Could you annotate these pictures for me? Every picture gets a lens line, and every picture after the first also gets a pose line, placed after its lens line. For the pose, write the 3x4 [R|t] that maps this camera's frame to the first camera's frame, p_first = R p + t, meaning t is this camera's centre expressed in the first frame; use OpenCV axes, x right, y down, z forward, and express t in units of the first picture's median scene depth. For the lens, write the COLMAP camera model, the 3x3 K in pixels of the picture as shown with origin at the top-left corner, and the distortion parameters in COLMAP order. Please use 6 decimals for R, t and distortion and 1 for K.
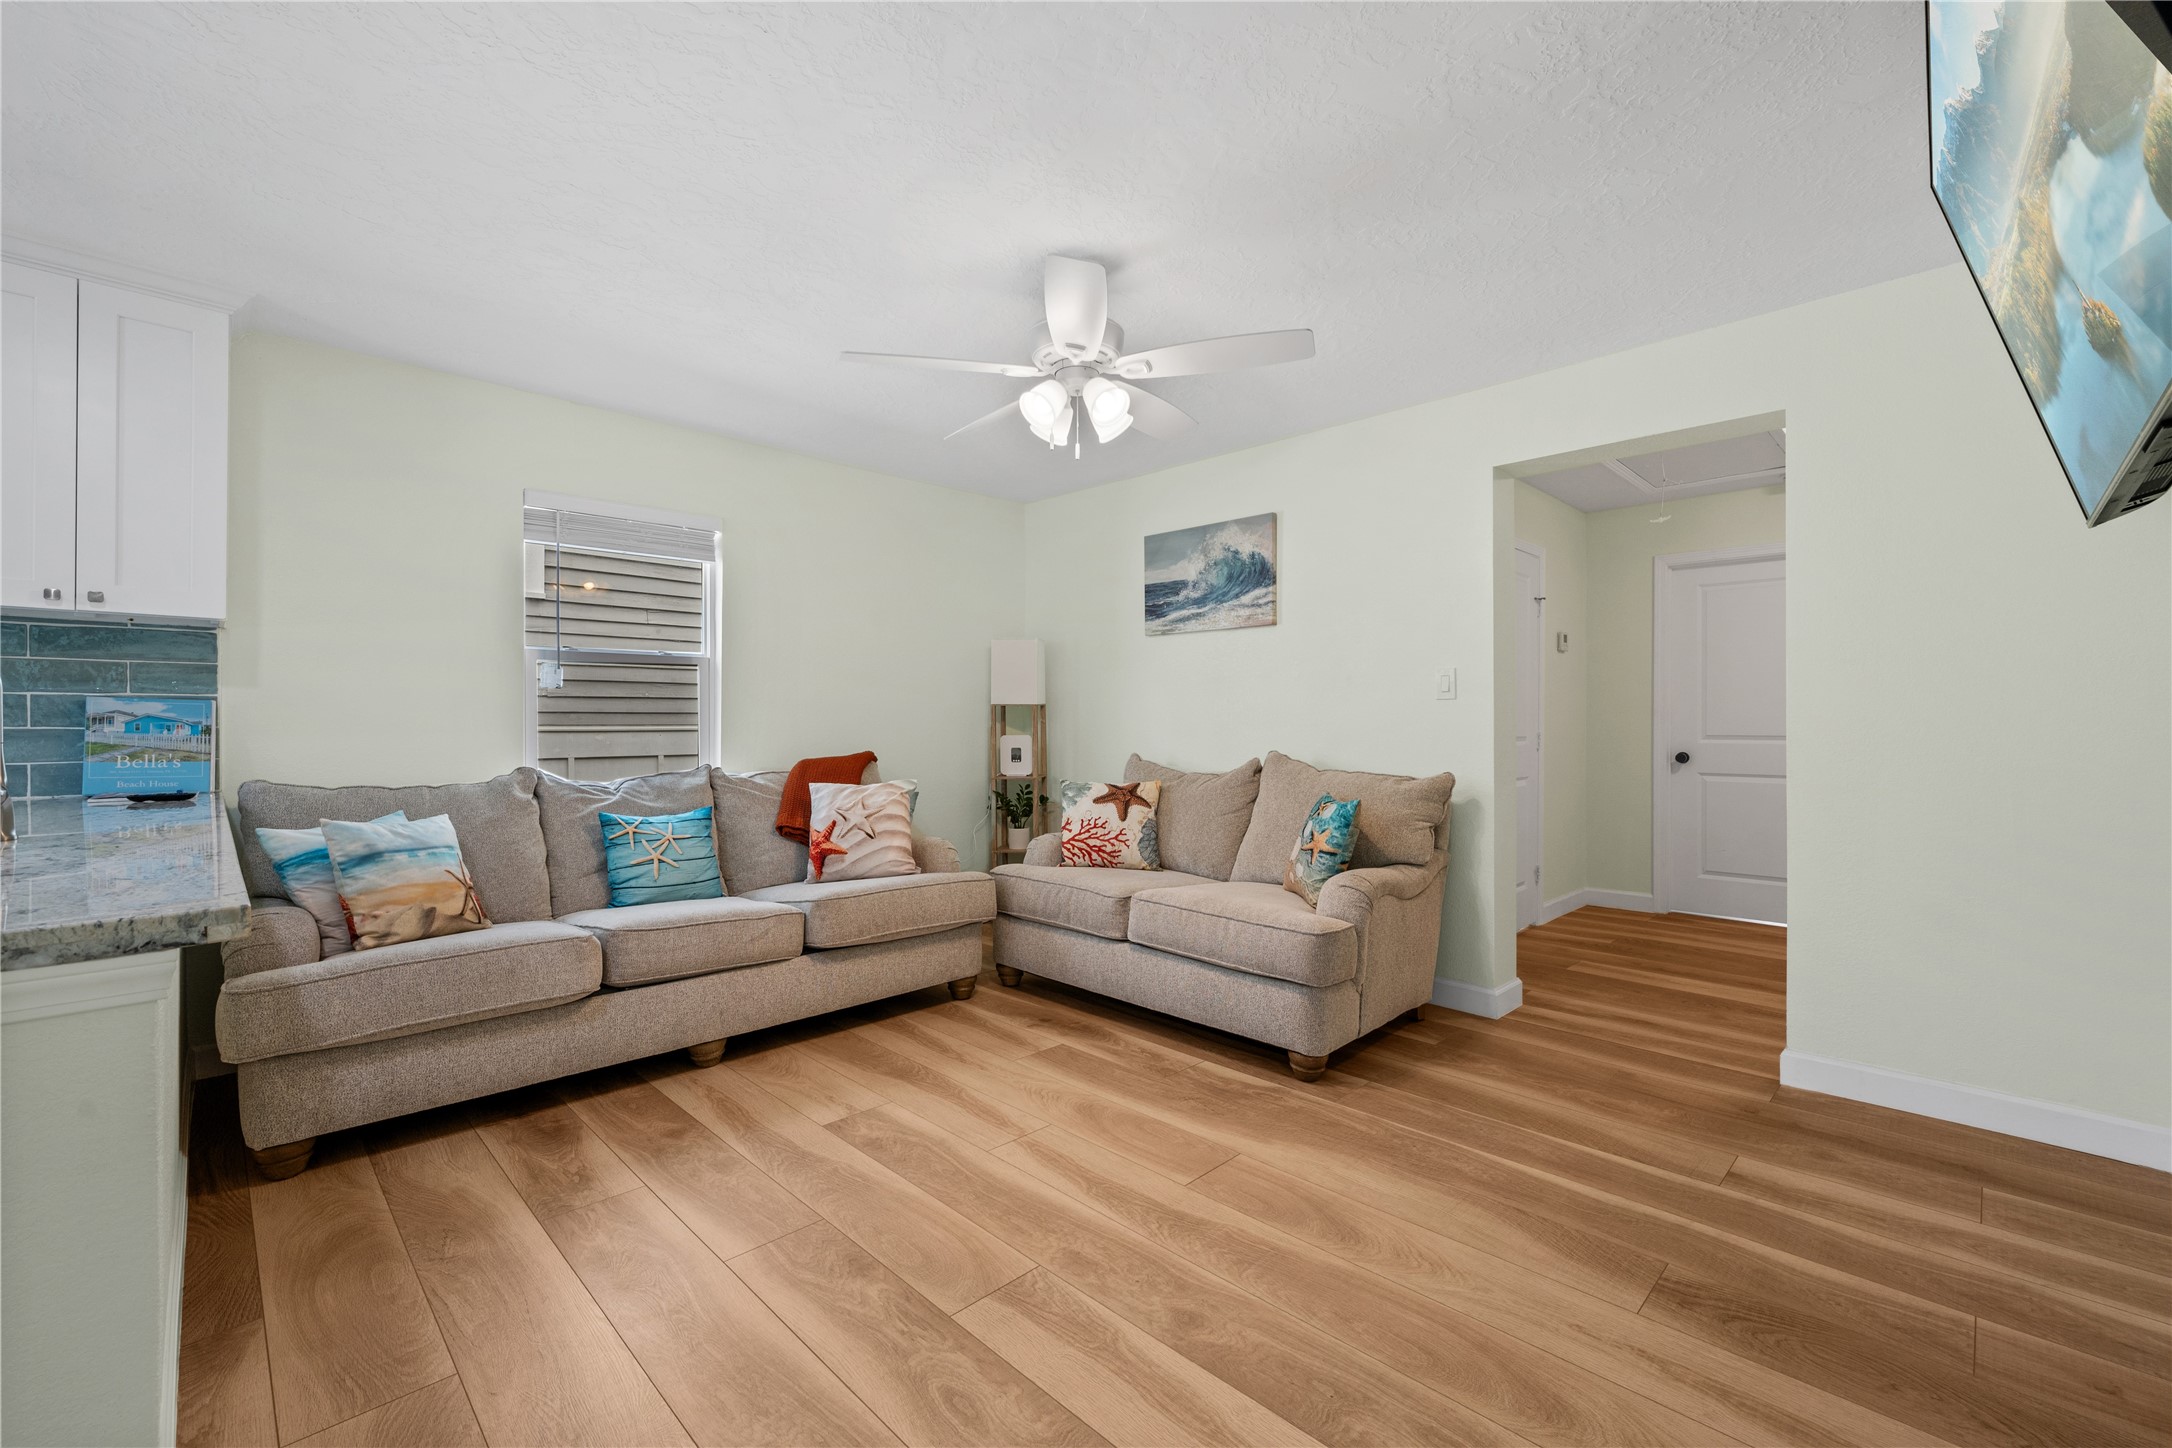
lens RADIAL K [[902.7, 0, 1081.3], [0, 902.7, 726.7], [0, 0, 1]] dist [0.001940, -0.000039]
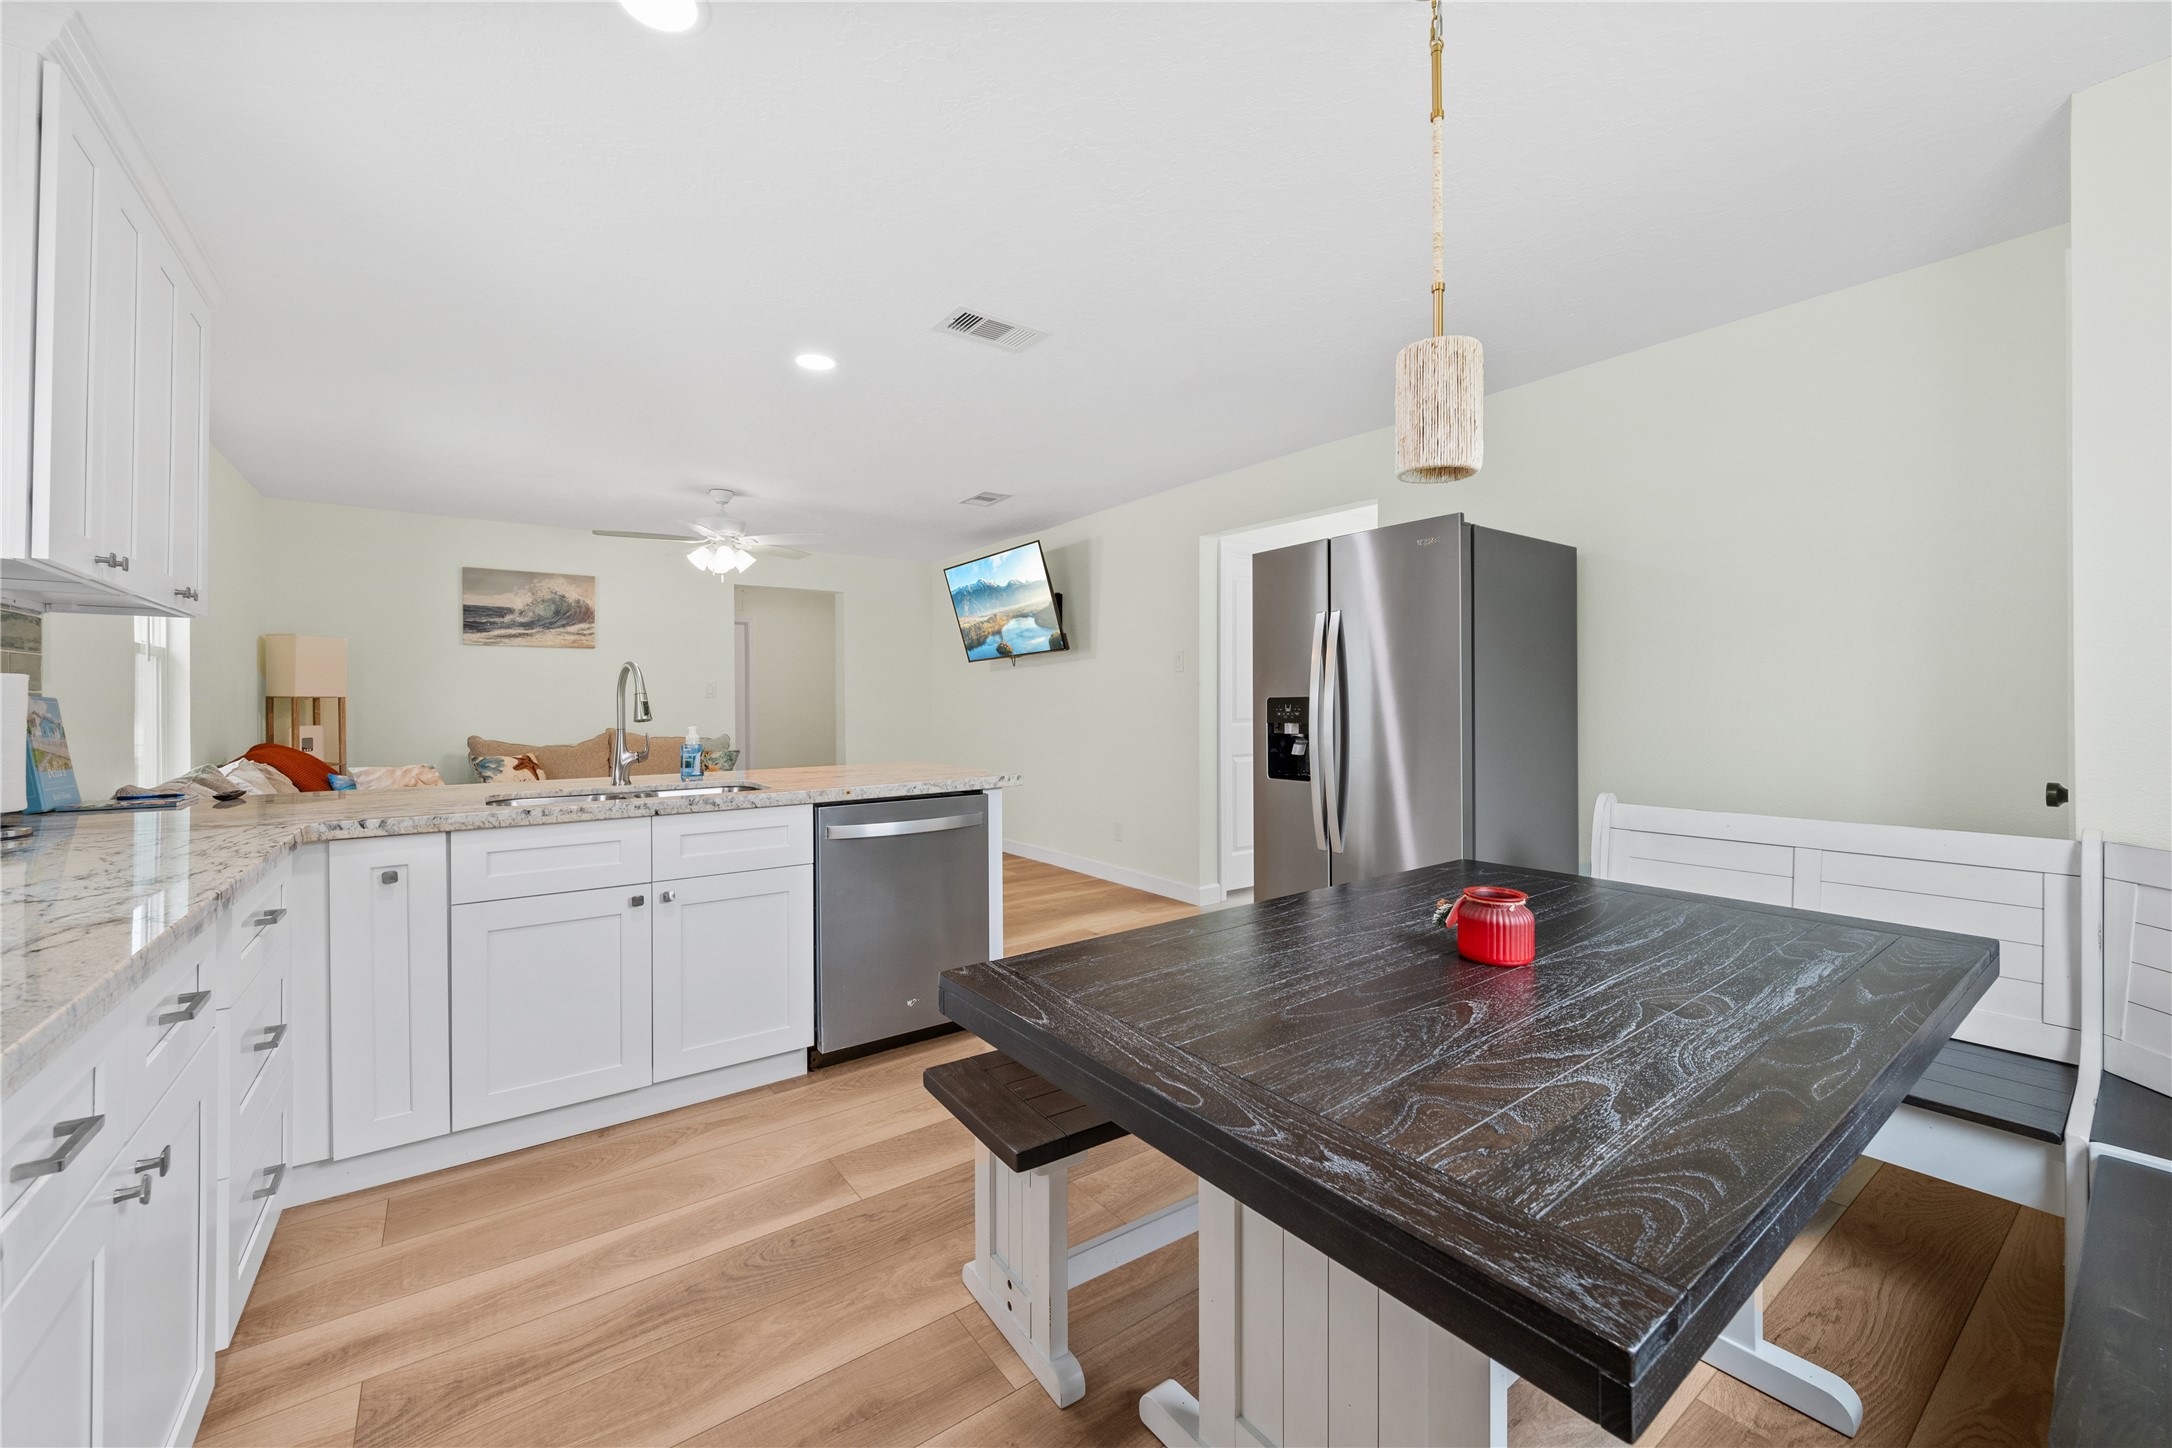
lens RADIAL K [[861.9, 0, 1075.6], [0, 861.9, 693.0], [0, 0, 1]] dist [-0.000417, 0.001104]
pose [[0.158030, 0.010135, 0.987382, -1.668061], [0.008330, 0.999898, -0.011597, -0.016388], [-0.987399, 0.010057, 0.157930, -0.086149]]
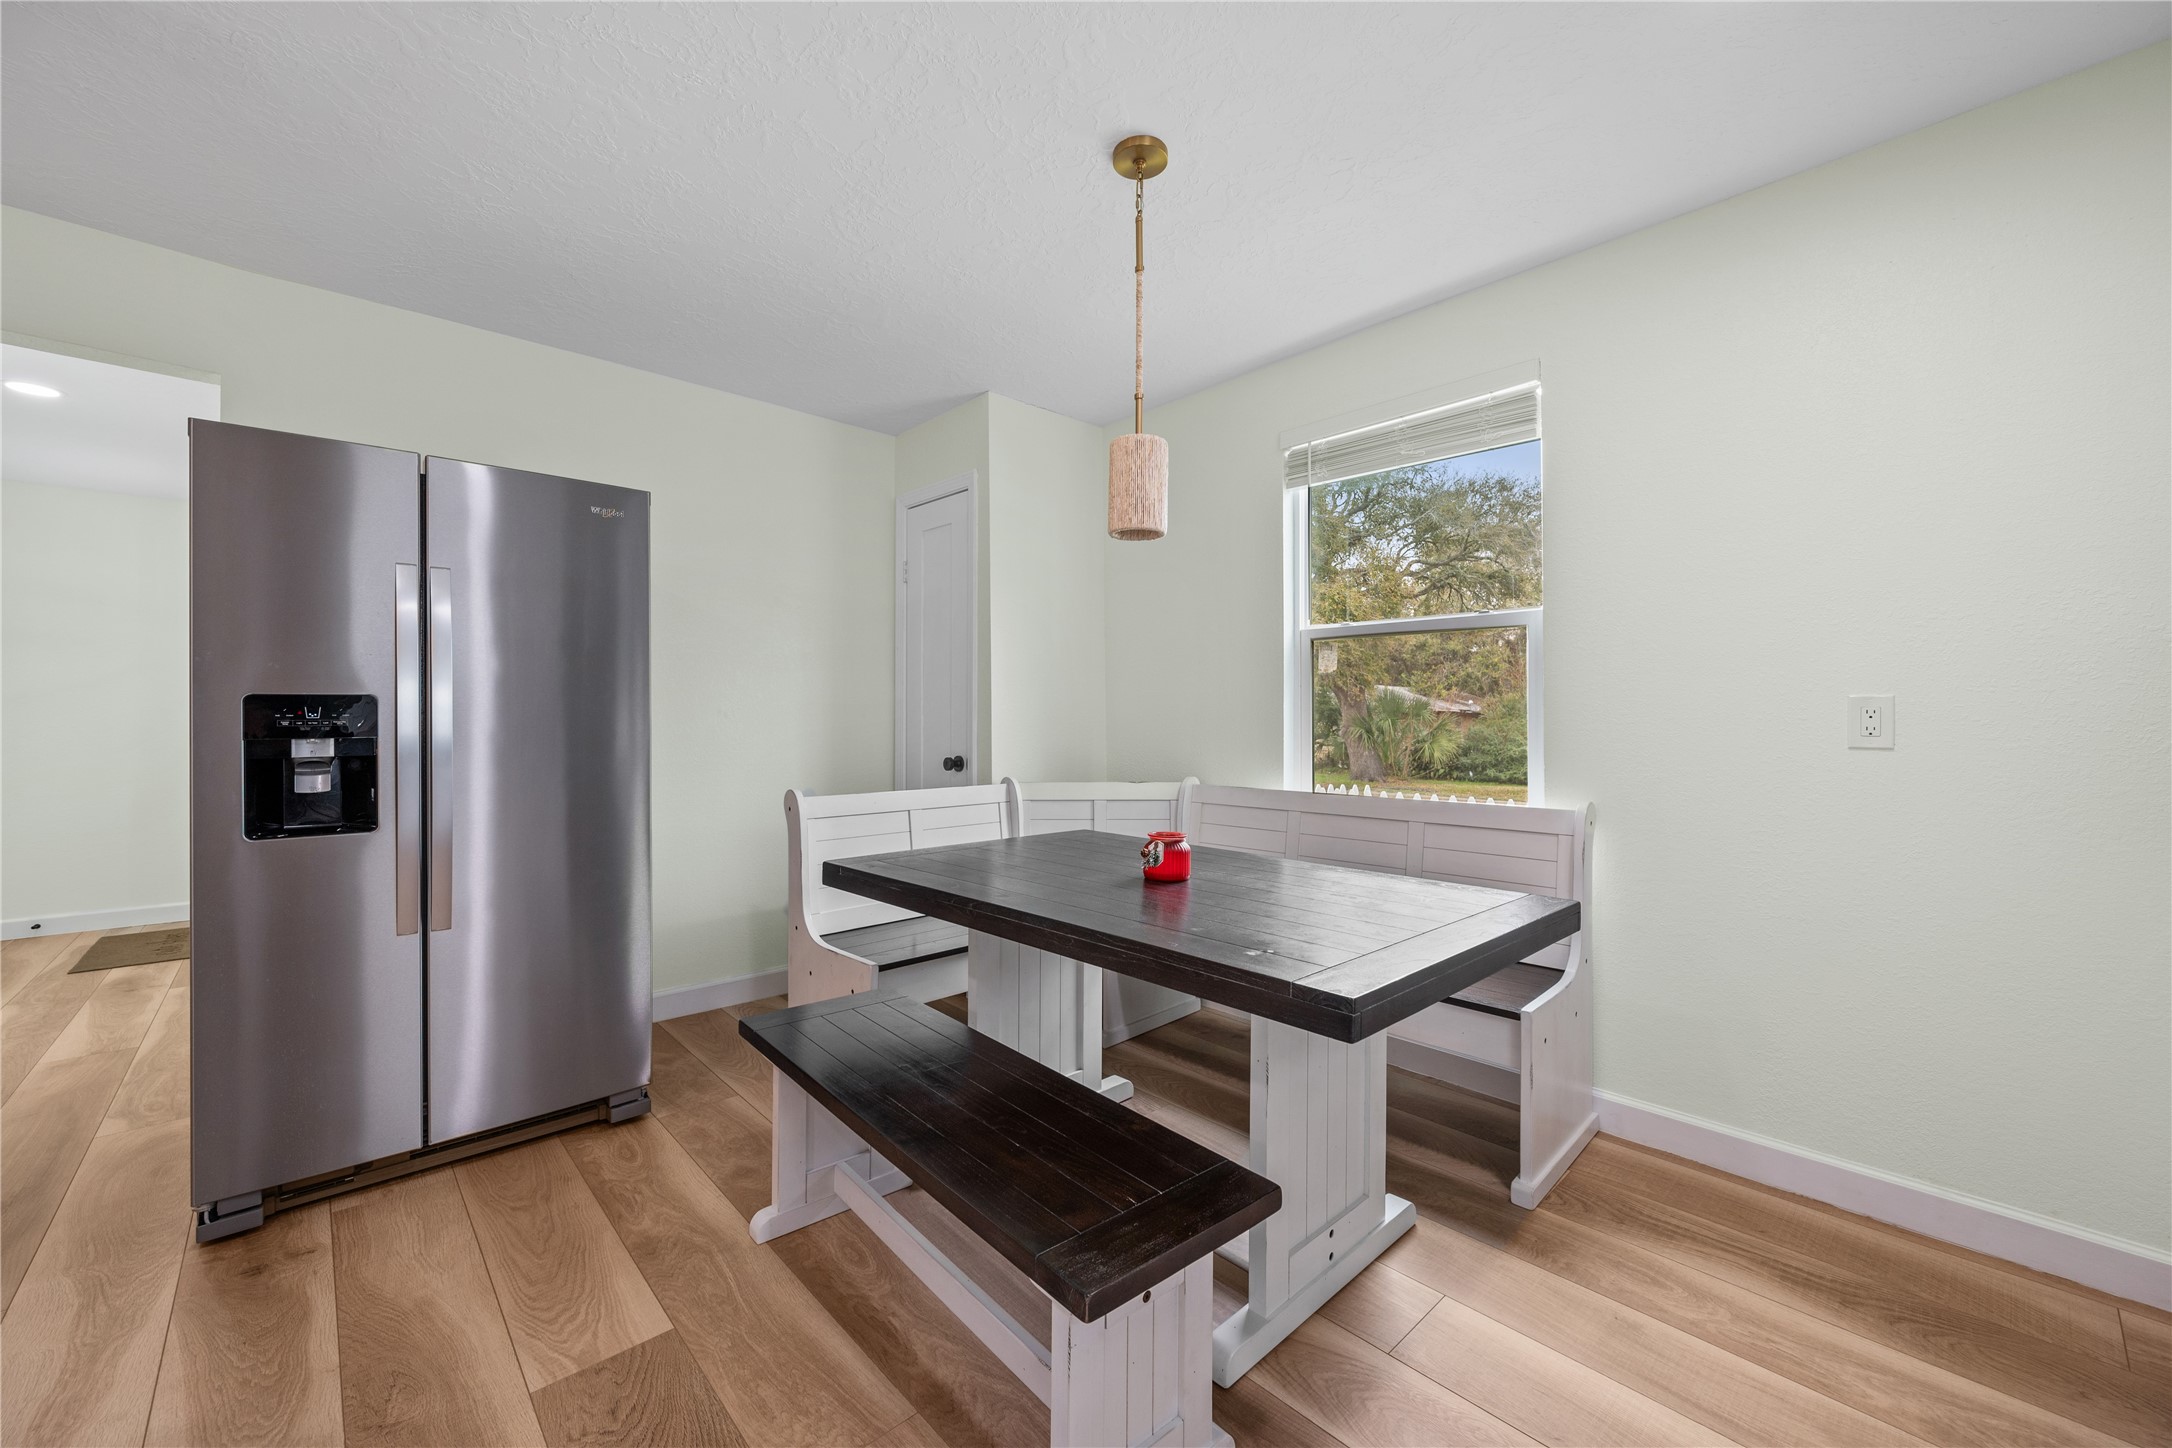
lens RADIAL K [[861.9, 0, 1093.3], [0, 861.9, 705.2], [0, 0, 1]] dist [-0.000417, 0.001104]
pose [[-0.999297, -0.000236, 0.037490, -1.143038], [-0.000401, 0.999990, -0.004404, -0.010886], [-0.037489, -0.004416, -0.999287, 0.501521]]
